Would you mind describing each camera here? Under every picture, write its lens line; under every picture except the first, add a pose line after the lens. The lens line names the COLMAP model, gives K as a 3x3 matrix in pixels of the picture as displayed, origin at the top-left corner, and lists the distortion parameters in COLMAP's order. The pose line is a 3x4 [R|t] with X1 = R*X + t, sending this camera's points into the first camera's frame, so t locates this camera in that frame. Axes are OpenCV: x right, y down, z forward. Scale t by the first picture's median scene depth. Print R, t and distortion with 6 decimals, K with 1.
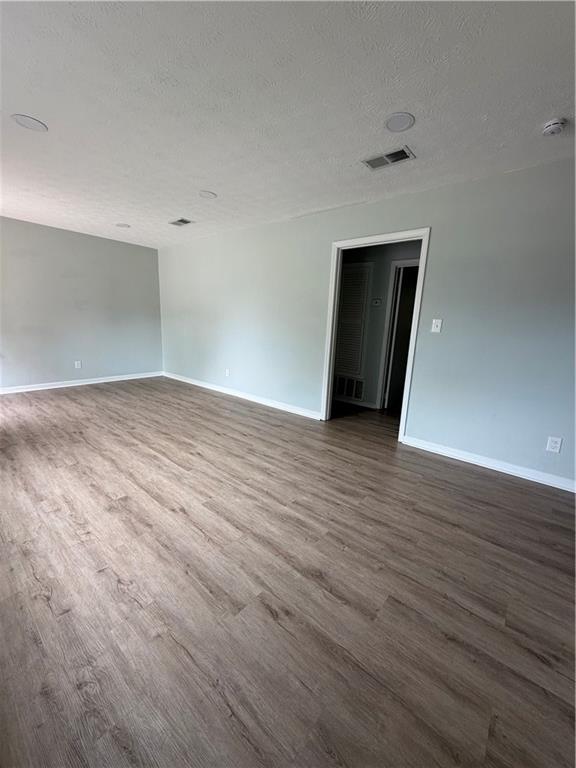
lens RADIAL K [[309.7, 0, 286.3], [0, 309.7, 383.7], [0, 0, 1]] dist [0.003347, 0.000124]
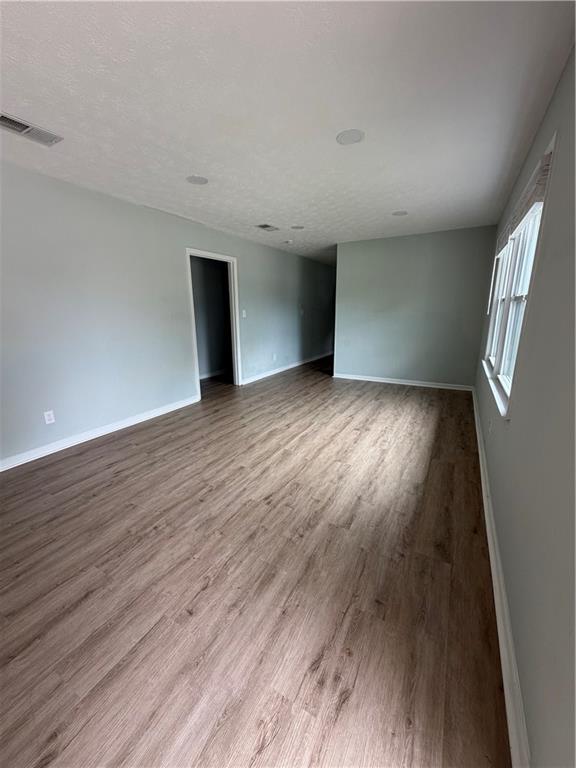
lens RADIAL K [[309.7, 0, 287.7], [0, 309.7, 386.0], [0, 0, 1]] dist [0.003347, 0.000124]
pose [[-0.205378, -0.276302, 0.938870, -1.410374], [0.198455, 0.927632, 0.316407, -0.322504], [-0.958350, 0.251307, -0.135682, 1.108310]]
